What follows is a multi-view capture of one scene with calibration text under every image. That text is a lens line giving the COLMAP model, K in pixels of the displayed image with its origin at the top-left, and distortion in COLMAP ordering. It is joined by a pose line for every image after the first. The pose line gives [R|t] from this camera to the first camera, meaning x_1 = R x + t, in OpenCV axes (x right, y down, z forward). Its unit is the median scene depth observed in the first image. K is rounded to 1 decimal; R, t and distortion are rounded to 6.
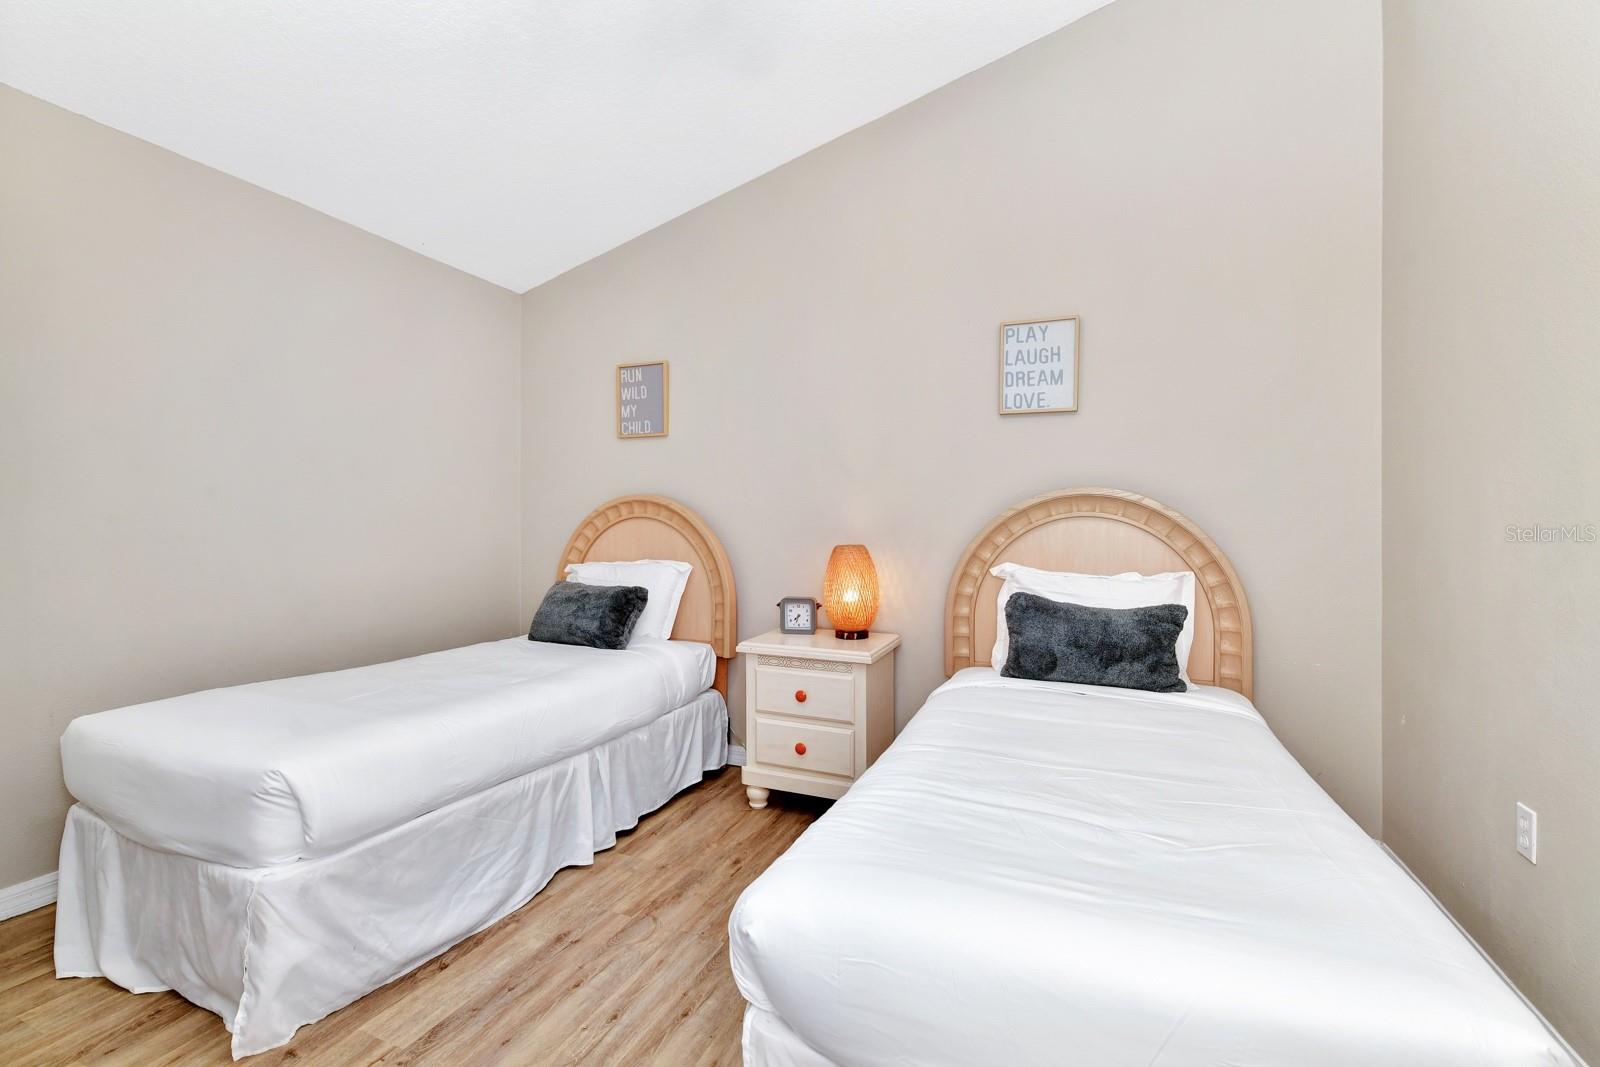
lens RADIAL K [[690.1, 0, 810.8], [0, 690.1, 519.3], [0, 0, 1]] dist [0.013946, -0.008469]
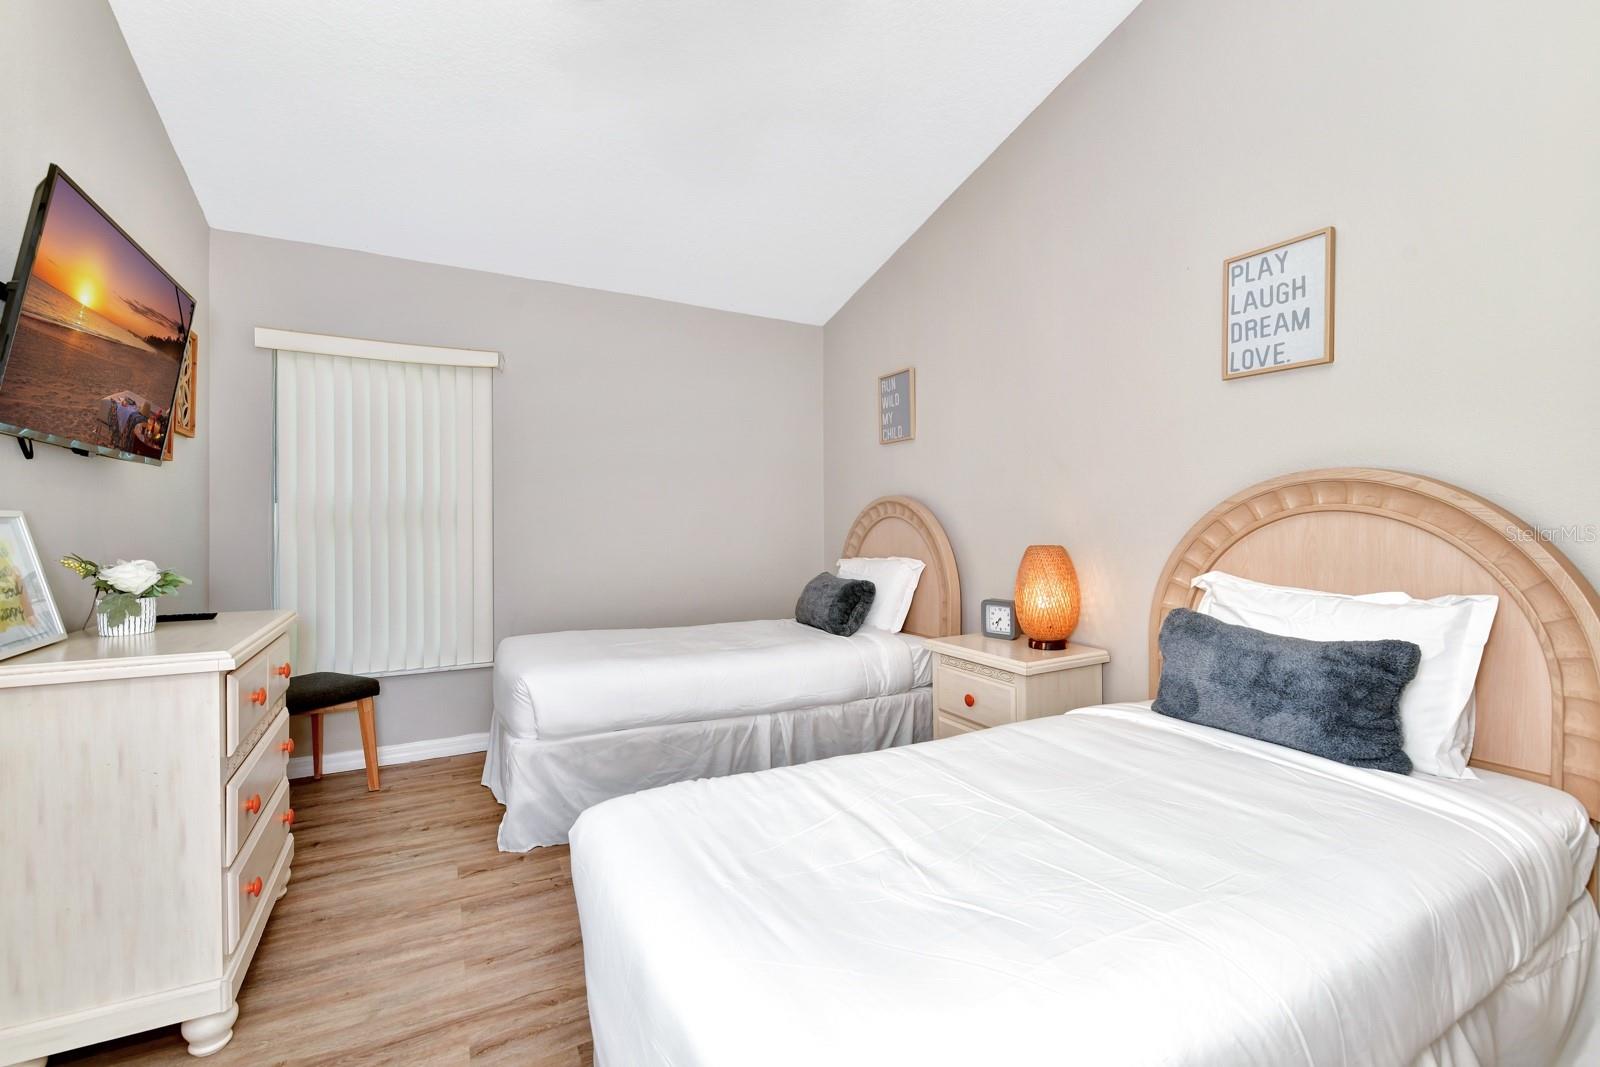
lens RADIAL K [[702.5, 0, 815.0], [0, 702.5, 527.8], [0, 0, 1]] dist [0.016108, -0.007978]
pose [[0.774641, -0.000089, -0.632401, 0.424236], [0.008590, 0.999909, 0.010382, 0.001703], [0.632343, -0.013475, 0.774571, 0.096648]]
